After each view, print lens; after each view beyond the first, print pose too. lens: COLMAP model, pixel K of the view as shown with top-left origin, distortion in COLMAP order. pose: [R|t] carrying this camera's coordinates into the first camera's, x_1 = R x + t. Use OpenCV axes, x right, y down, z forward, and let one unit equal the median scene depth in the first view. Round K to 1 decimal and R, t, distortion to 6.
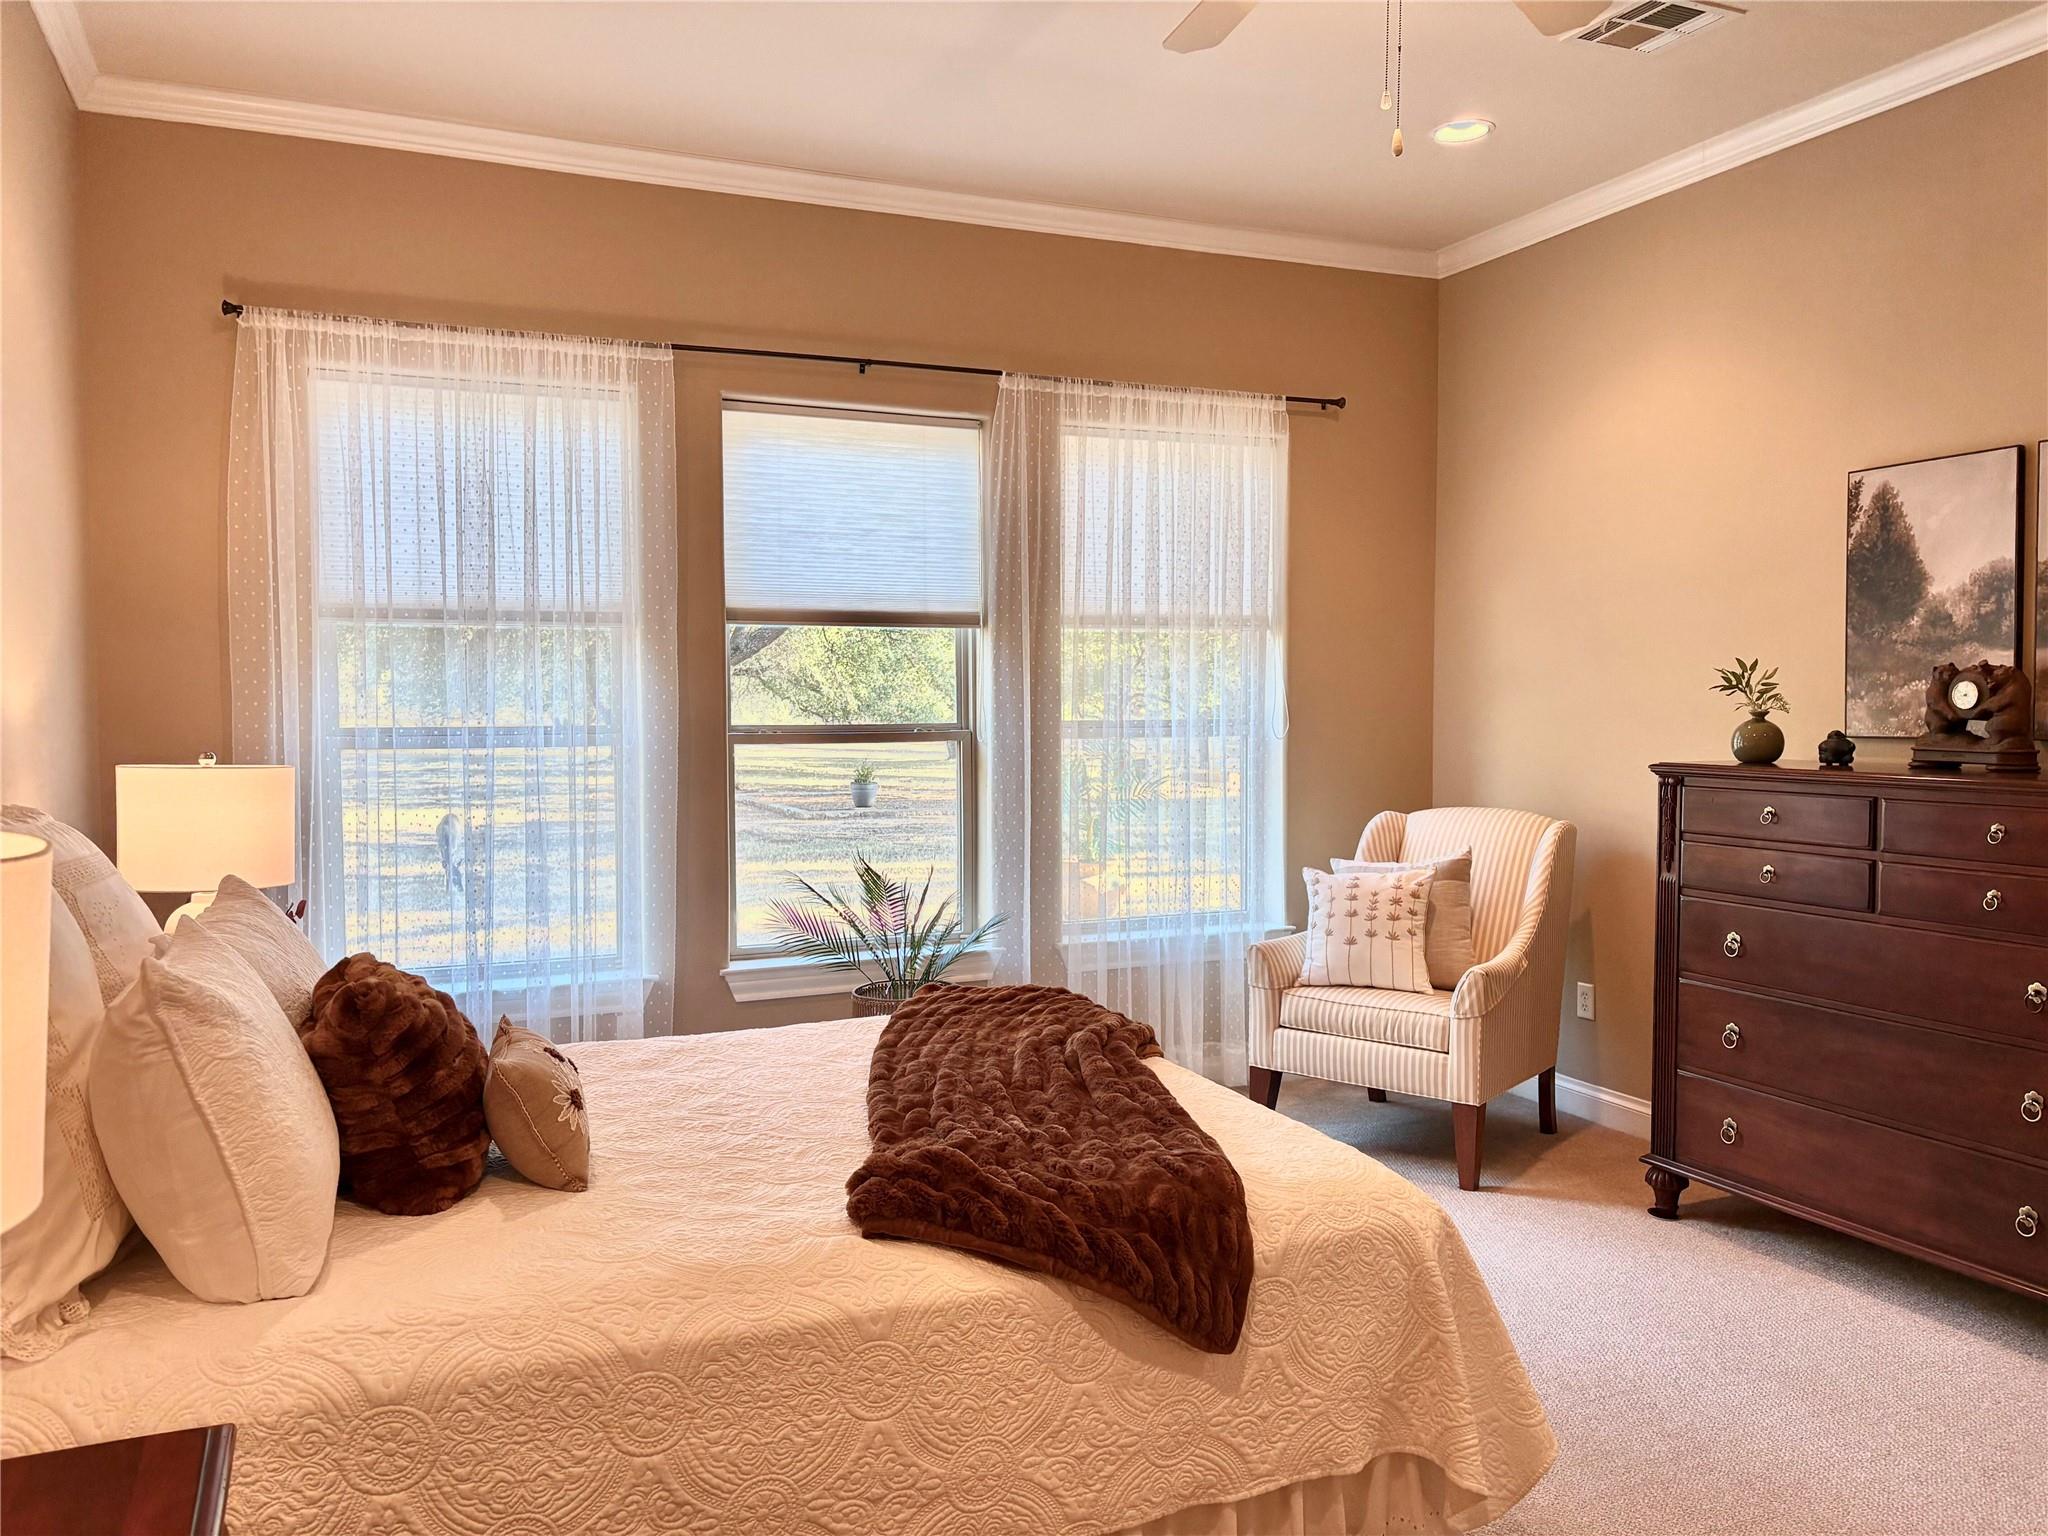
lens RADIAL K [[1566.5, 0, 1033.8], [0, 1566.5, 780.3], [0, 0, 1]] dist [0.080461, -0.095699]
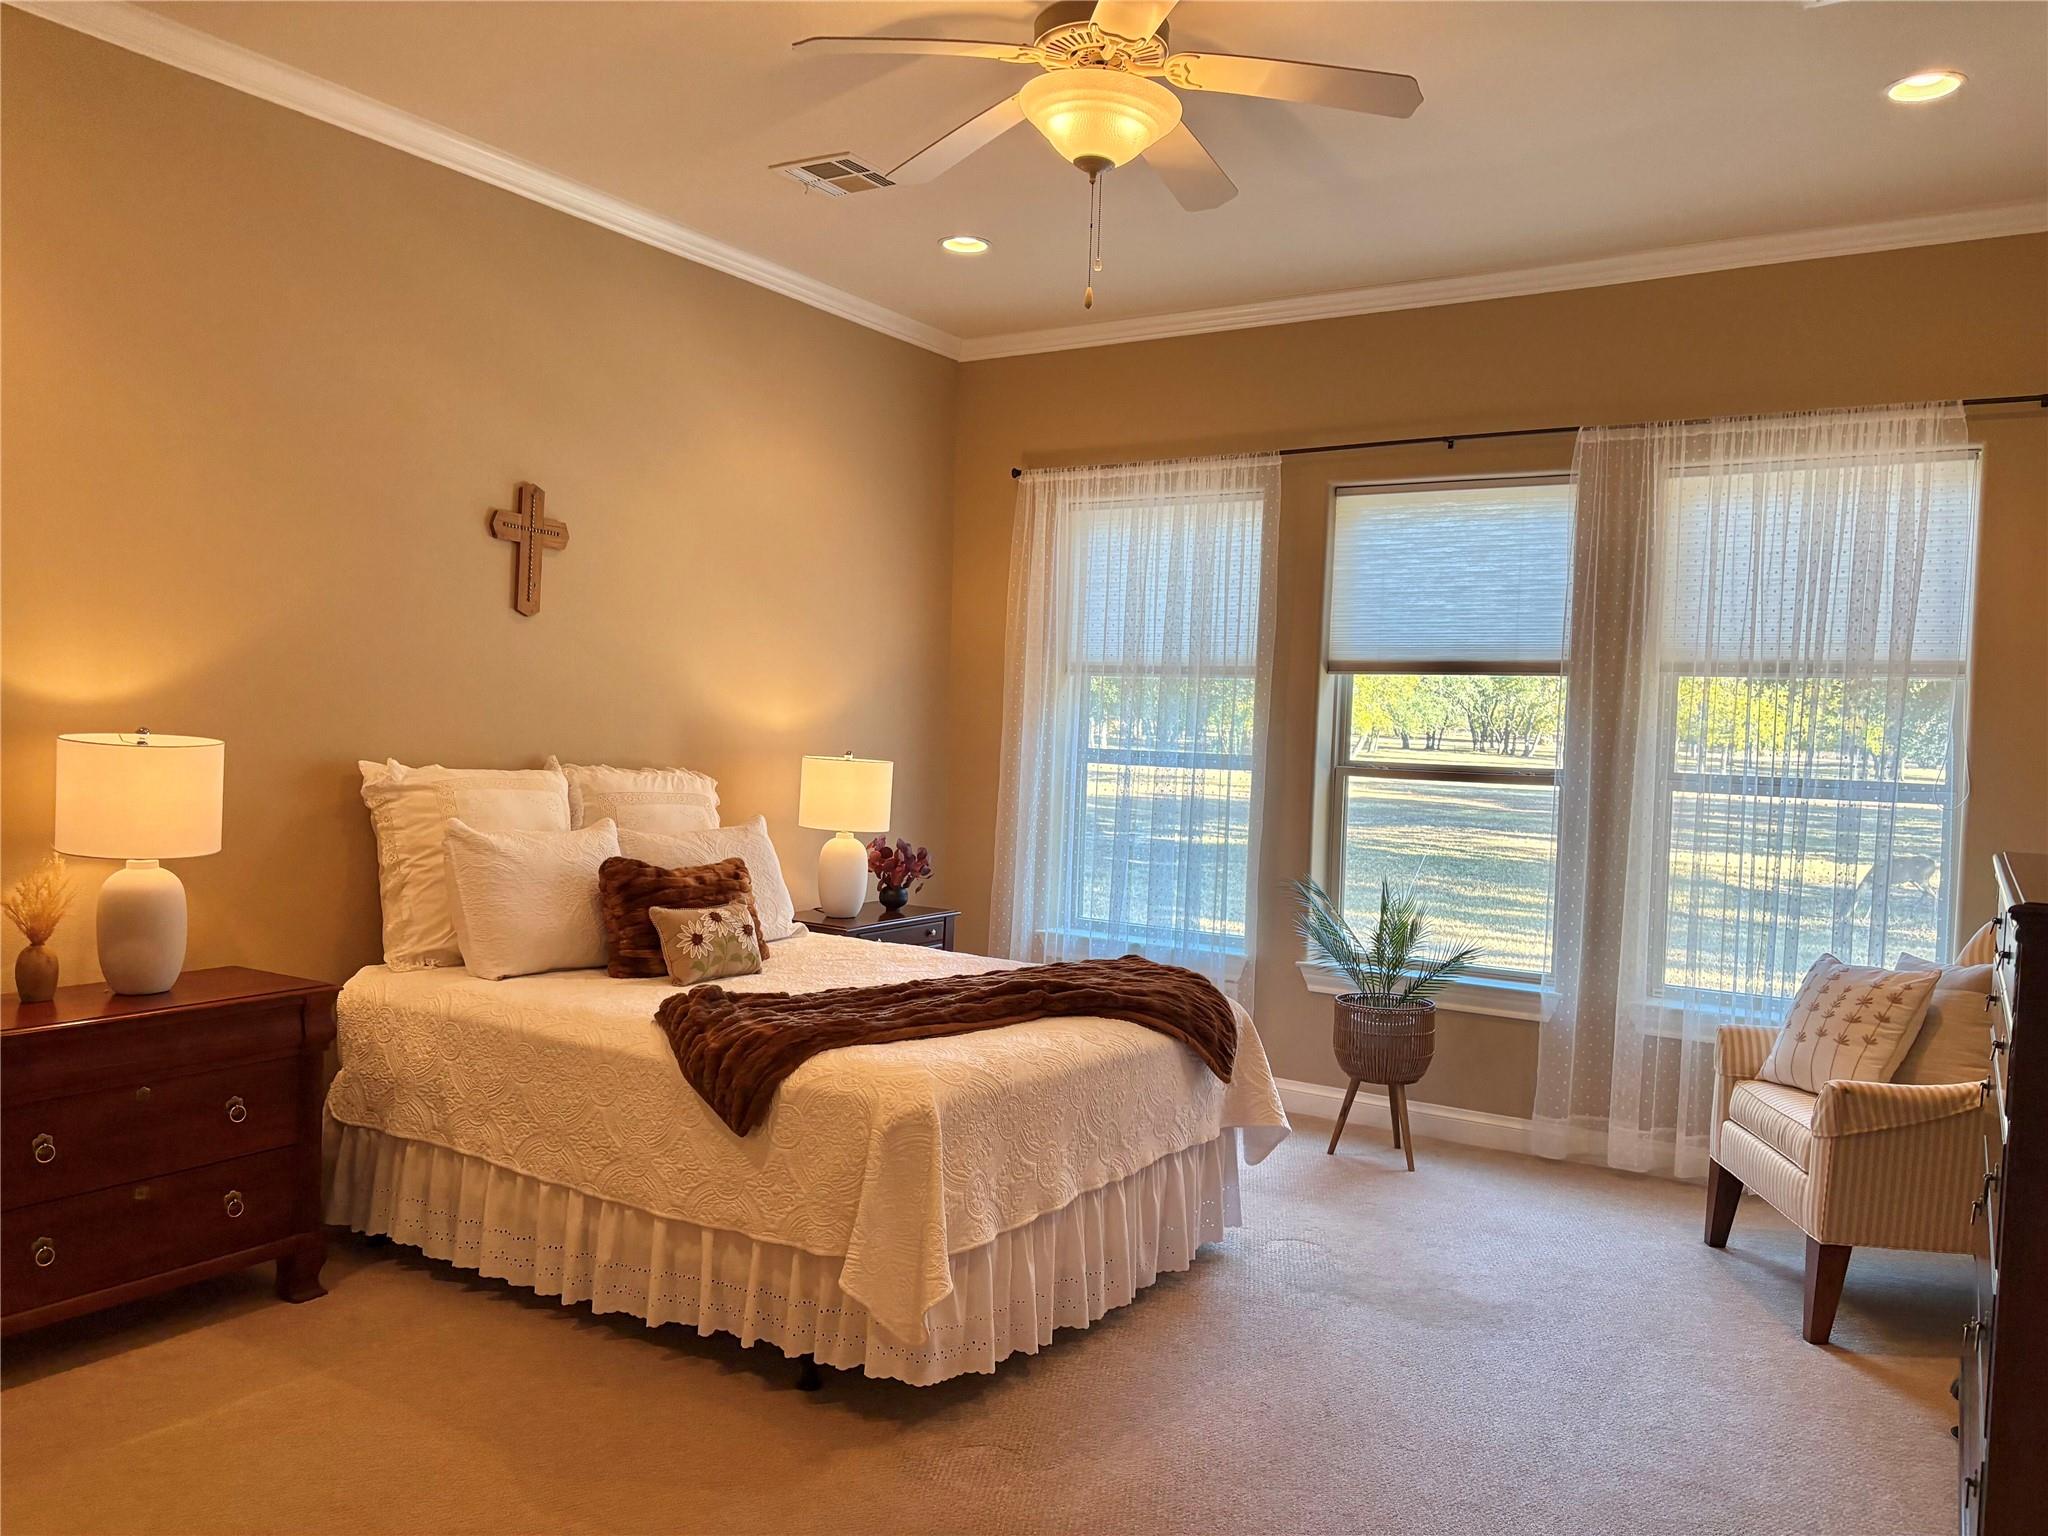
lens RADIAL K [[1566.5, 0, 1033.8], [0, 1566.5, 780.3], [0, 0, 1]] dist [0.080461, -0.095699]
pose [[0.554961, 0.054149, -0.830112, 0.674315], [-0.083690, 0.996451, 0.009050, -0.010849], [0.827656, 0.064450, 0.557523, 0.152662]]
